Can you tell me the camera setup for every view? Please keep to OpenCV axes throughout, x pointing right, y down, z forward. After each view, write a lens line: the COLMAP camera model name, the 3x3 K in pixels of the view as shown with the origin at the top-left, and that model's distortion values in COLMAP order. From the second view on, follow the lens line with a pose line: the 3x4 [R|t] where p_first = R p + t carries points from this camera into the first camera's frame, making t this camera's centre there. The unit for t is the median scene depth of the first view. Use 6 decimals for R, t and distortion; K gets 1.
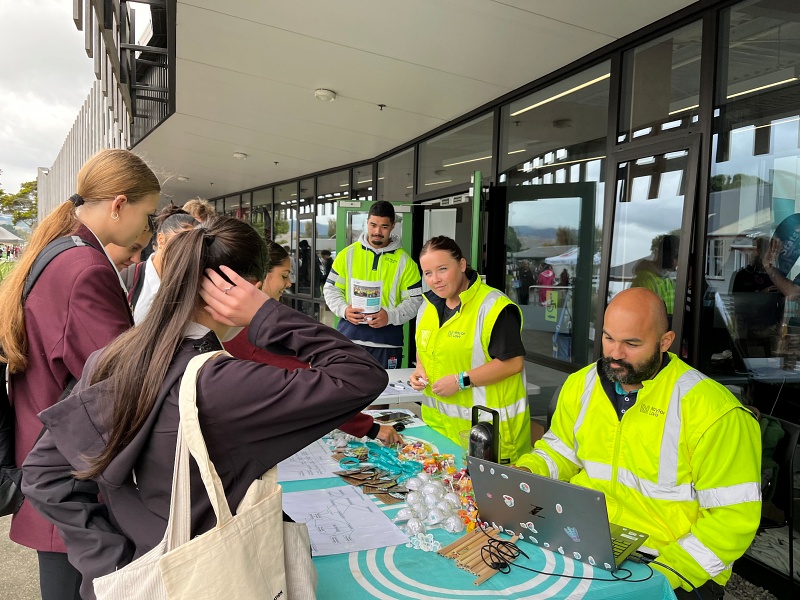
lens RADIAL K [[597.7, 0, 400.0], [0, 597.7, 300.0], [0, 0, 1]] dist [-0.000101, -0.002199]
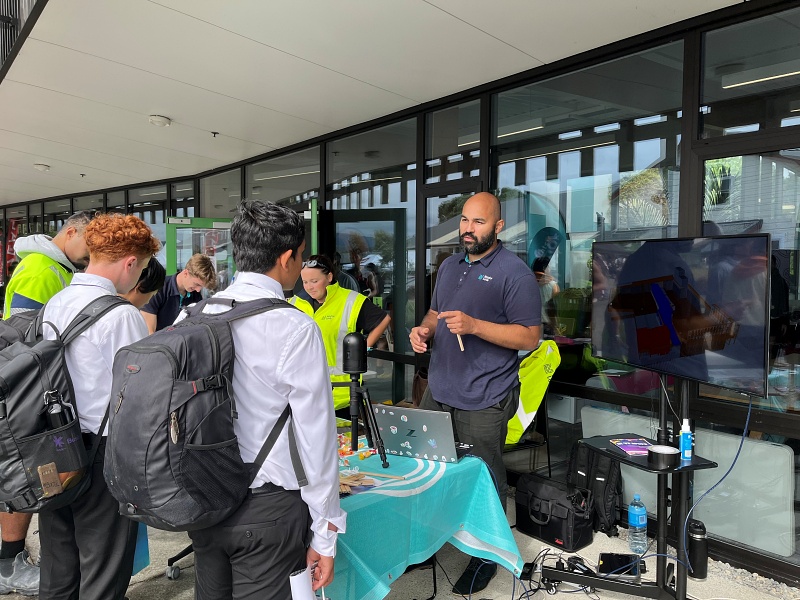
lens RADIAL K [[597.7, 0, 400.0], [0, 597.7, 300.0], [0, 0, 1]] dist [-0.000101, -0.002199]
pose [[0.942317, -0.037854, 0.332575, -0.087246], [0.043018, 0.999041, -0.008176, 0.002803], [-0.331947, 0.022011, 0.943041, -0.137545]]
